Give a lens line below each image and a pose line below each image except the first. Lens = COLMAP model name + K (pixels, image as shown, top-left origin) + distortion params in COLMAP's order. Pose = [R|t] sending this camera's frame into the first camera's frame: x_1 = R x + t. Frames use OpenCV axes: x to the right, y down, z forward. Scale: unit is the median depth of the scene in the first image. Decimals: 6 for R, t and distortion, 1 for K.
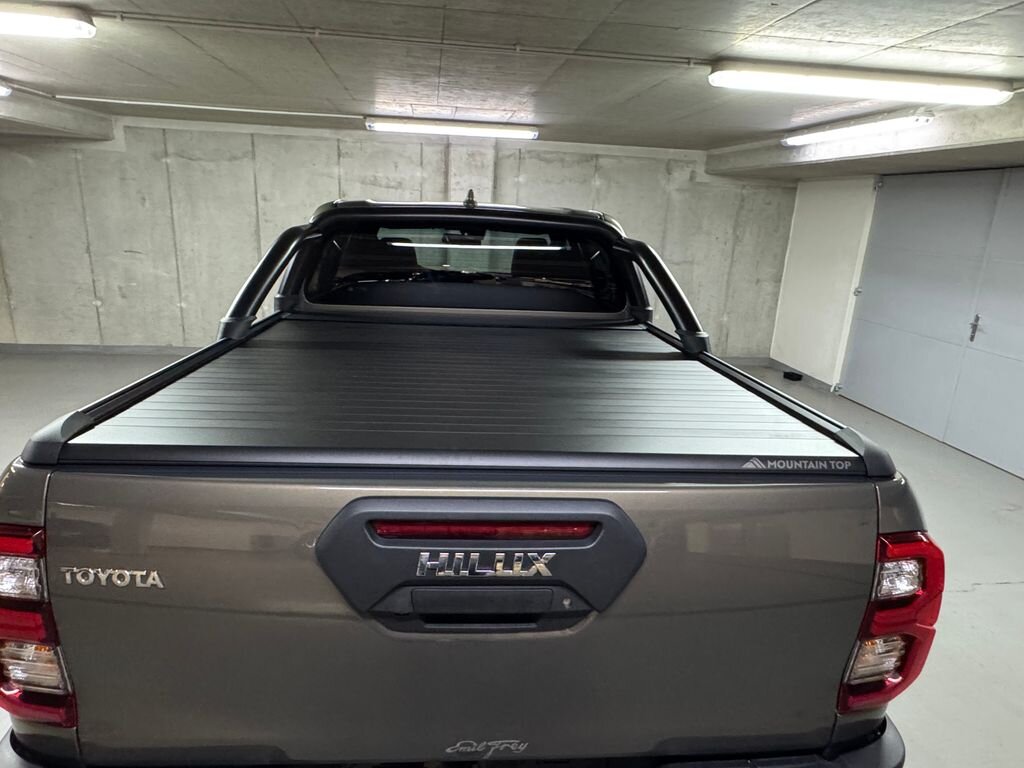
lens RADIAL K [[617.9, 0, 503.7], [0, 617.9, 382.2], [0, 0, 1]] dist [-0.006264, 0.002359]
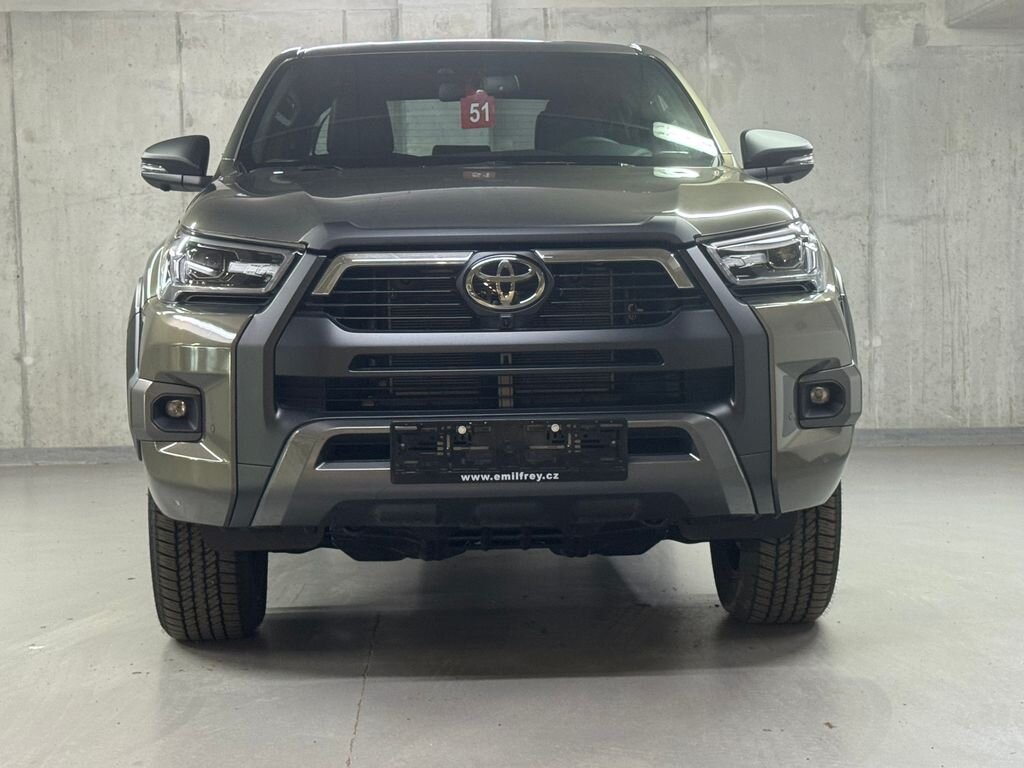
lens RADIAL K [[1880.4, 0, 501.5], [0, 1880.4, 390.0], [0, 0, 1]] dist [0.142005, 0.000000]
pose [[0.994996, -0.059443, -0.080310, 0.097634], [0.040433, 0.974572, -0.220398, 0.251596], [0.091369, 0.216048, 0.972098, -0.402697]]
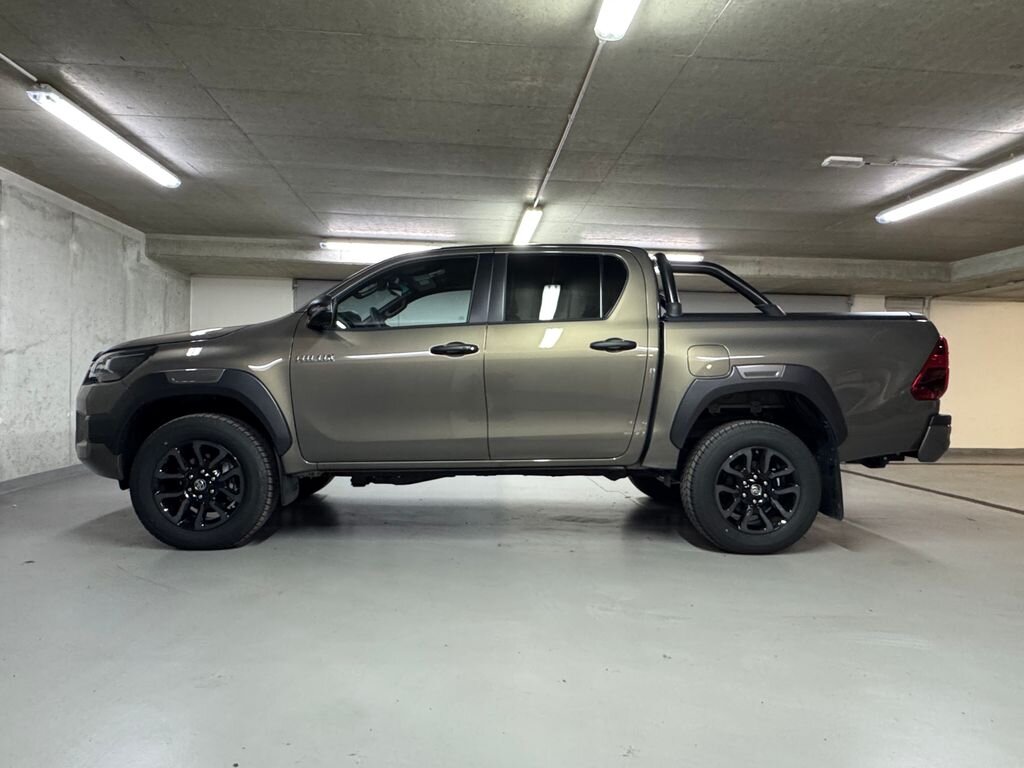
lens RADIAL K [[617.9, 0, 508.1], [0, 617.9, 379.2], [0, 0, 1]] dist [-0.006264, 0.002359]
pose [[0.033416, -0.045671, 0.998397, -0.664909], [0.255240, 0.966220, 0.035657, -0.048777], [-0.966300, 0.253639, 0.043944, 0.502556]]
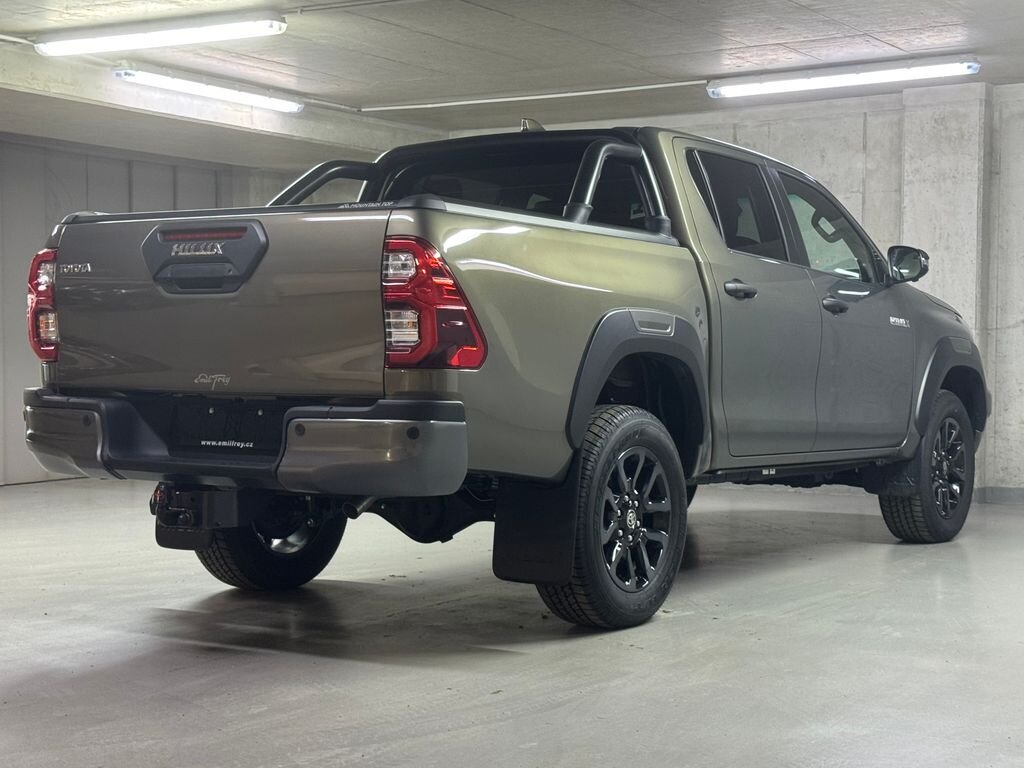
lens RADIAL K [[1682.2, 0, 501.6], [0, 1682.2, 384.4], [0, 0, 1]] dist [0.141177, 0.000000]
pose [[0.781257, -0.028108, -0.623576, 0.595024], [-0.138941, 0.966094, -0.217621, 0.255673], [0.608550, 0.256658, 0.750862, -0.341962]]
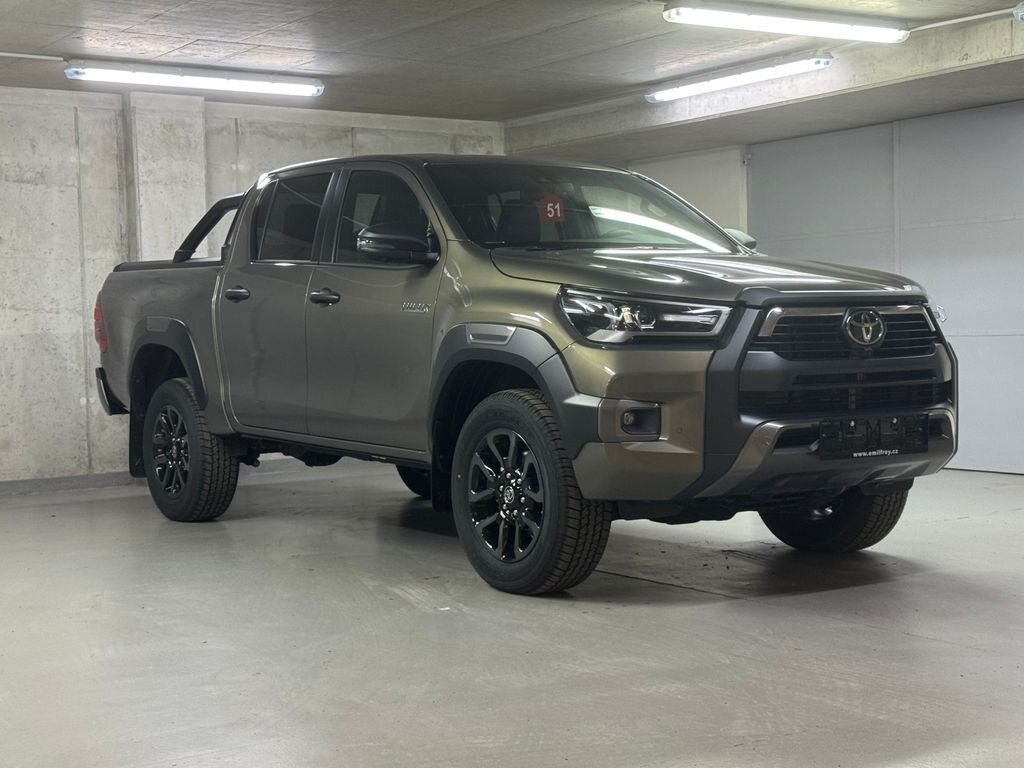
lens RADIAL K [[1589.8, 0, 511.4], [0, 1589.8, 386.0], [0, 0, 1]] dist [0.132426, 0.000000]
pose [[0.885258, -0.081705, 0.457867, -0.492523], [0.185898, 0.964551, -0.187303, 0.227824], [-0.426333, 0.250929, 0.869066, -0.431077]]
